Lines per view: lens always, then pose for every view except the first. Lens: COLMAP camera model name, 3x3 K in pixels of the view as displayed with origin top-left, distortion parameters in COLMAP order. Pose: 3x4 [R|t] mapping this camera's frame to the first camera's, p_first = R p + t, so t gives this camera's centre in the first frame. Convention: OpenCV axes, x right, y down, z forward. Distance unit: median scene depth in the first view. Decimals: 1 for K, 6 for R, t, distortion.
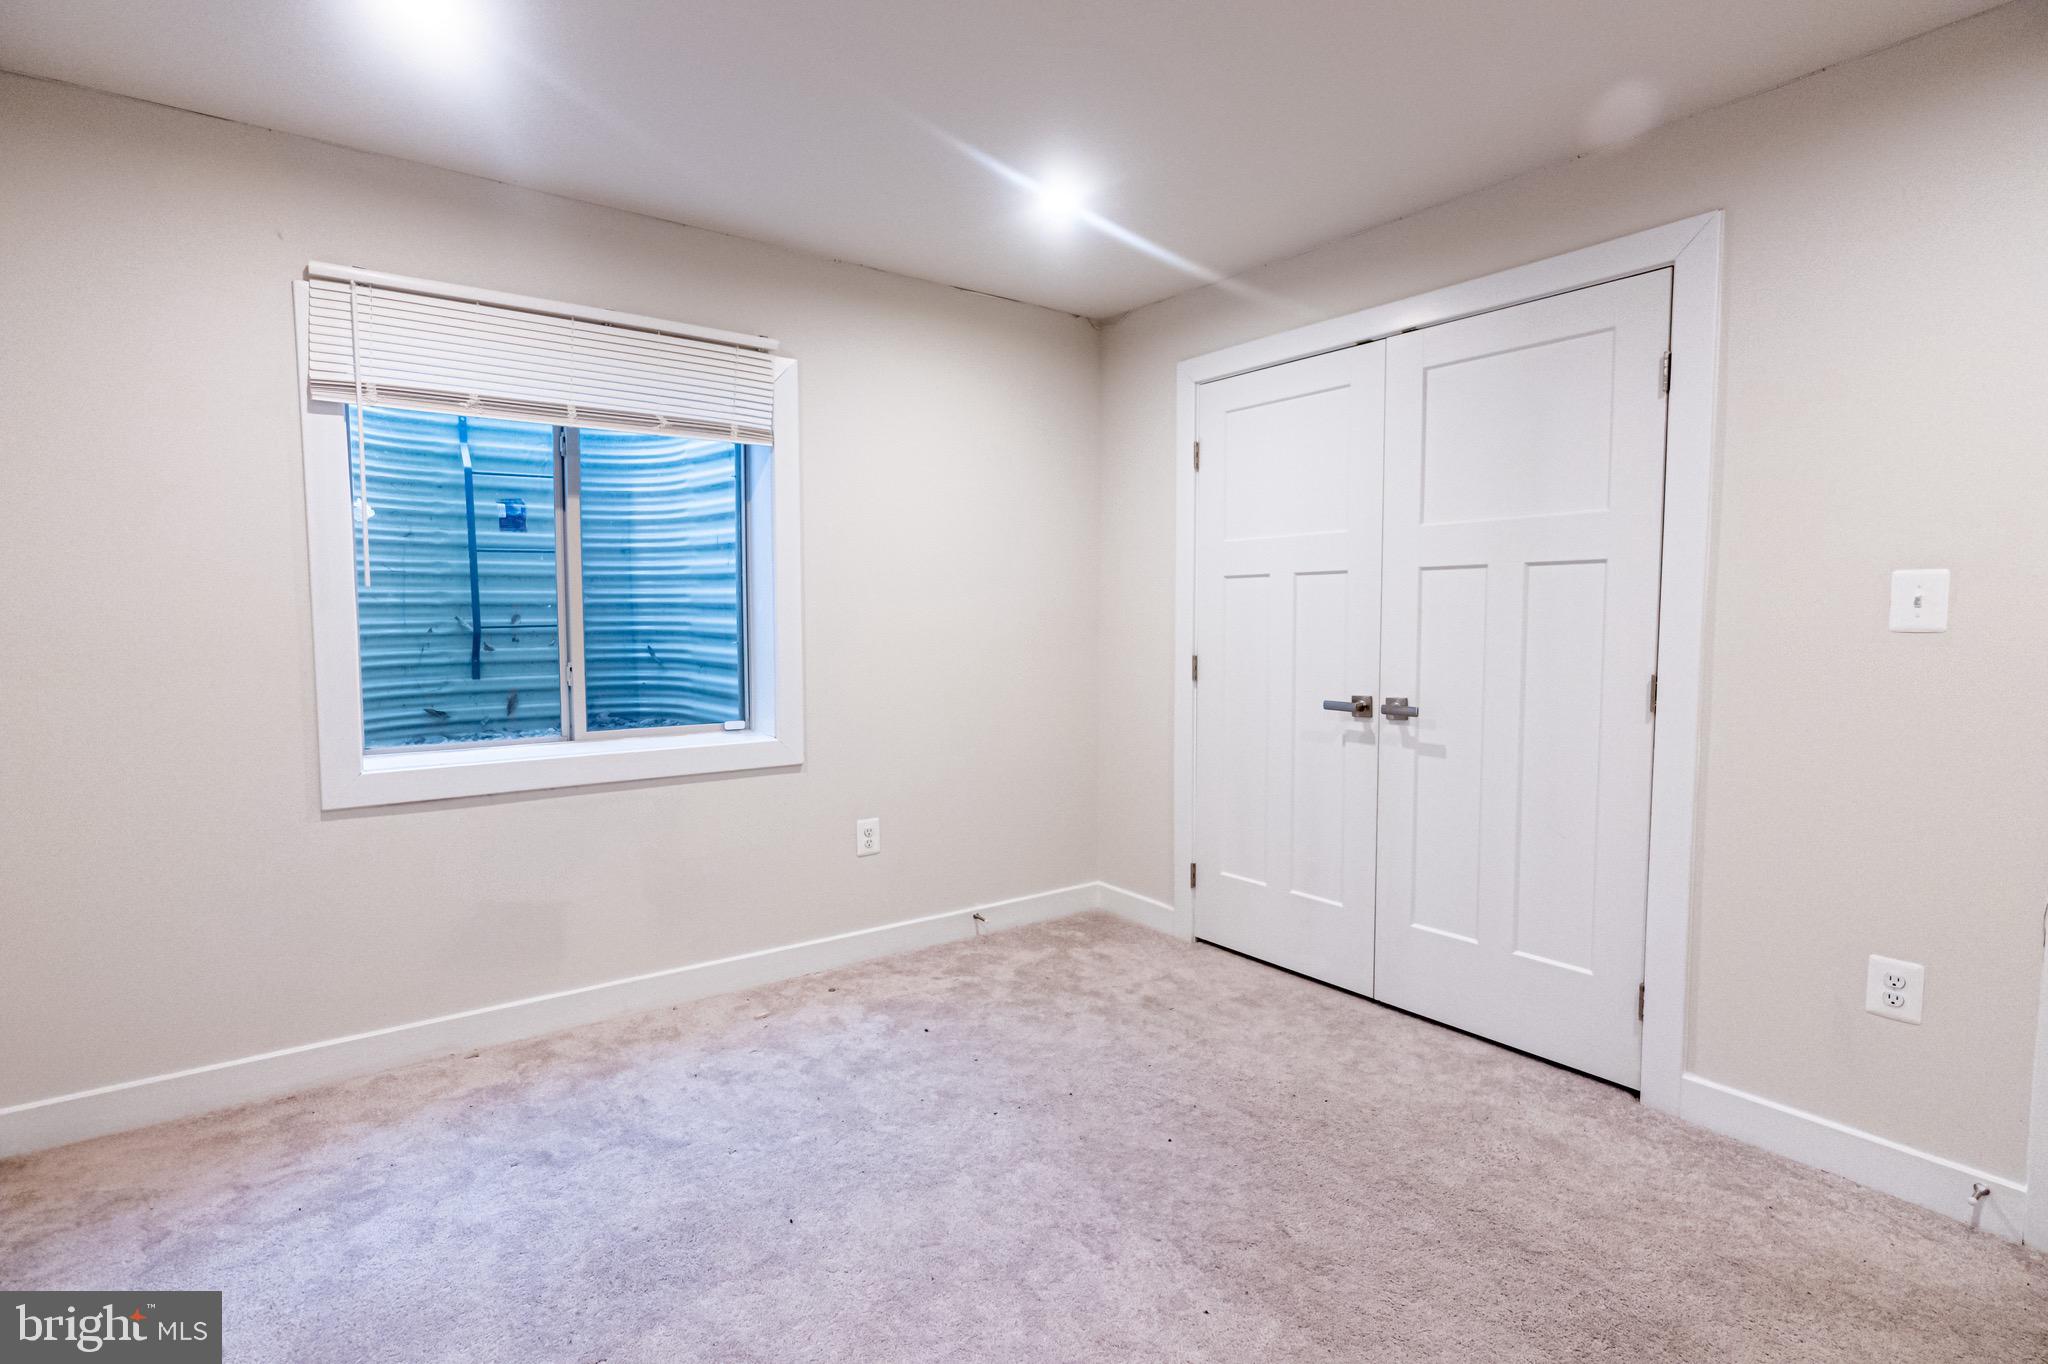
lens RADIAL K [[980.0, 0, 1019.8], [0, 980.0, 682.0], [0, 0, 1]] dist [-0.009233, -0.000015]
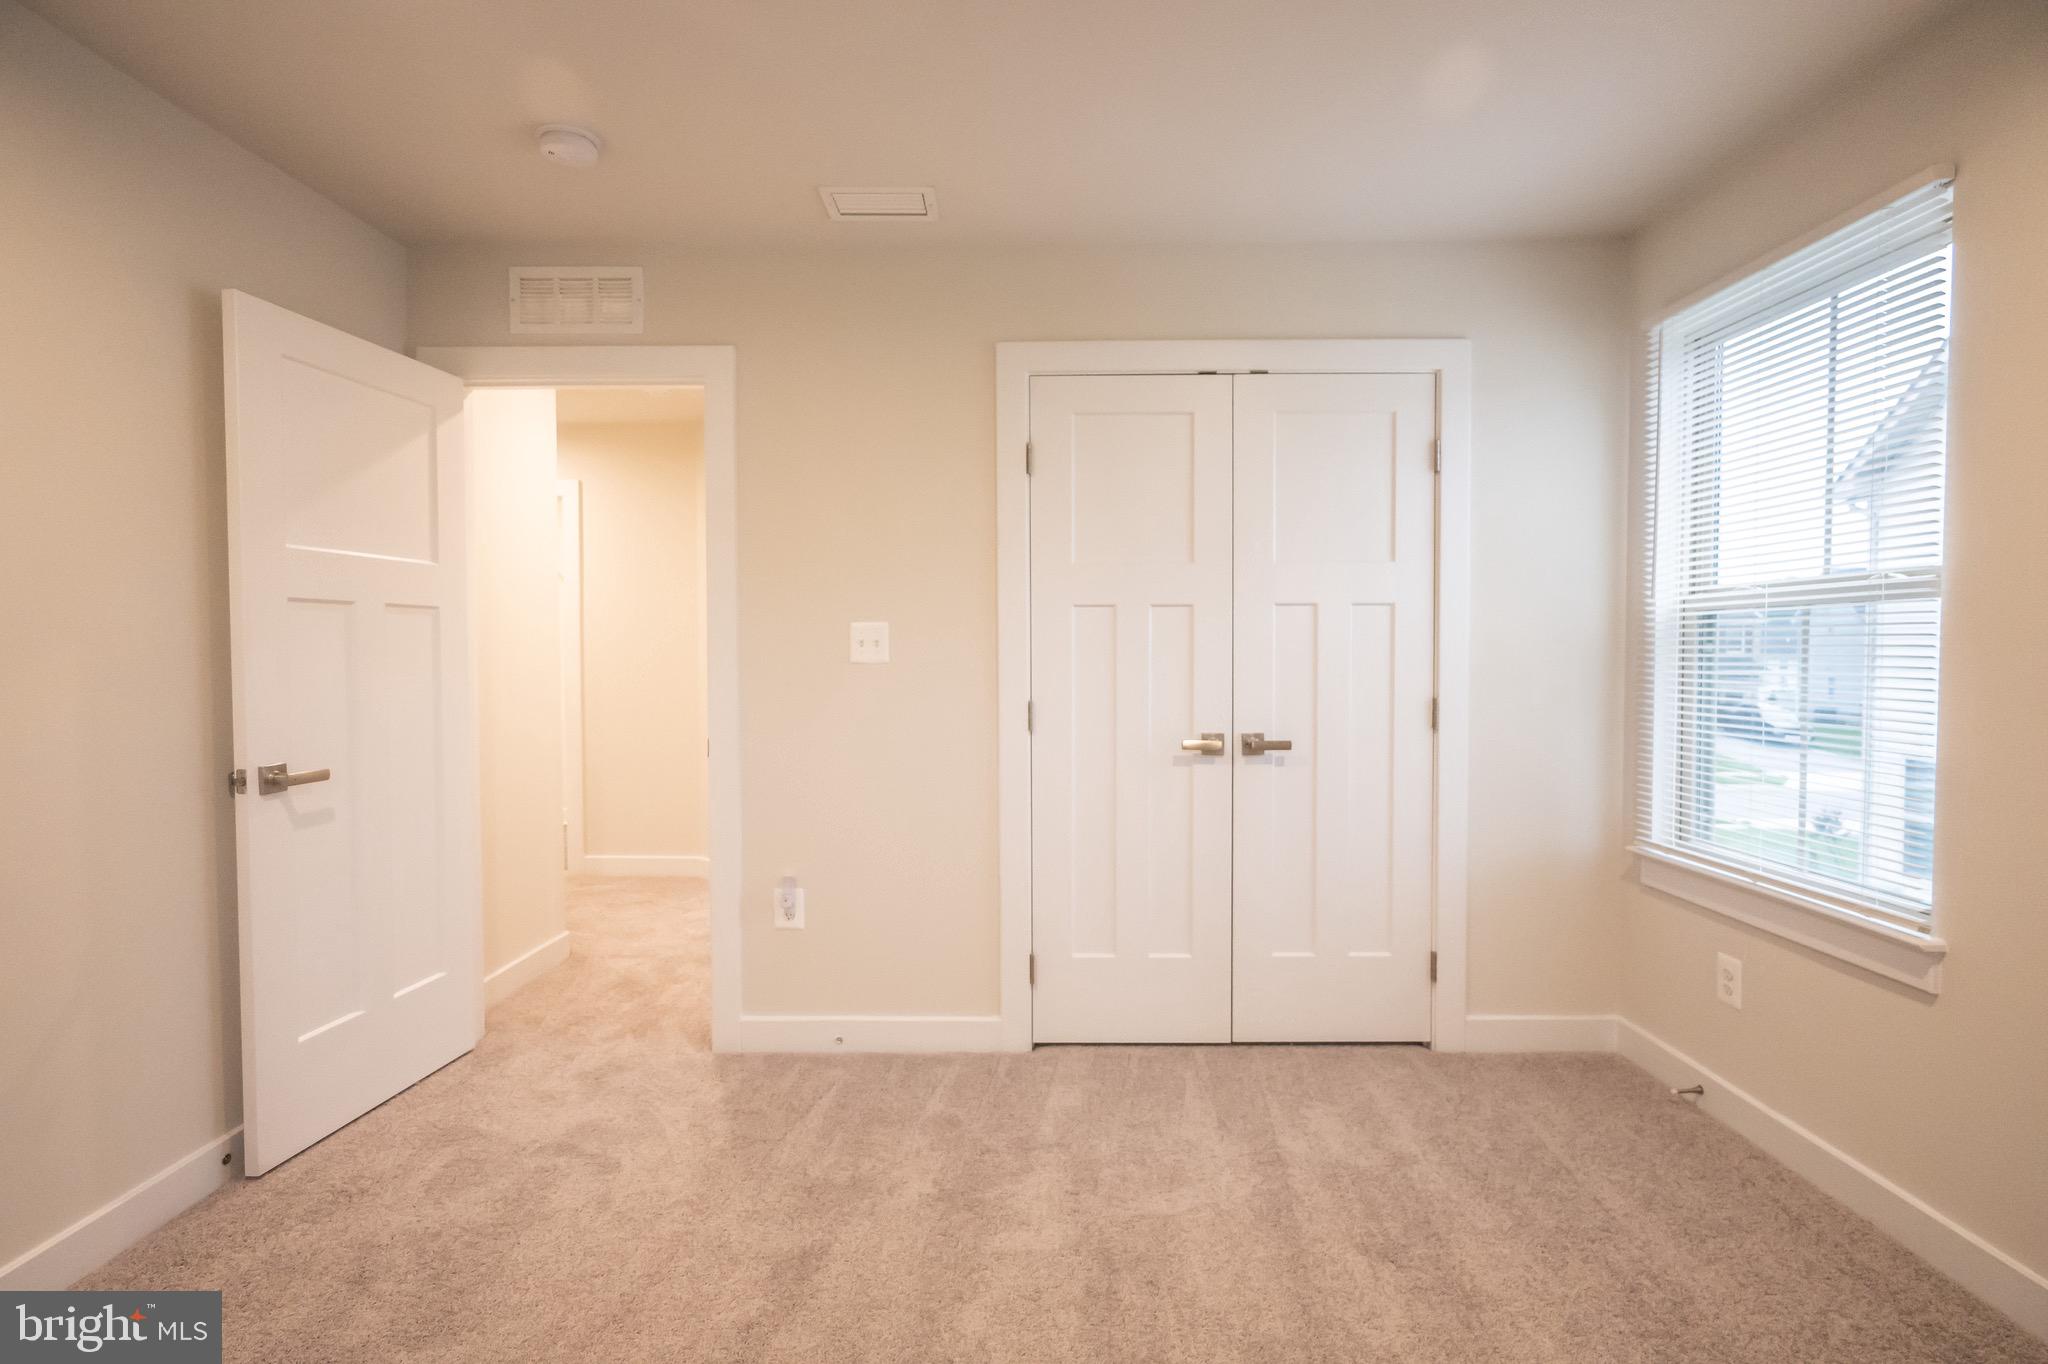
lens RADIAL K [[980.0, 0, 1019.8], [0, 980.0, 682.0], [0, 0, 1]] dist [-0.009233, -0.000015]
pose [[0.588573, -0.023110, 0.808114, -0.543155], [0.058866, 0.998163, -0.014329, -0.034371], [-0.806298, 0.056004, 0.588852, 0.576140]]
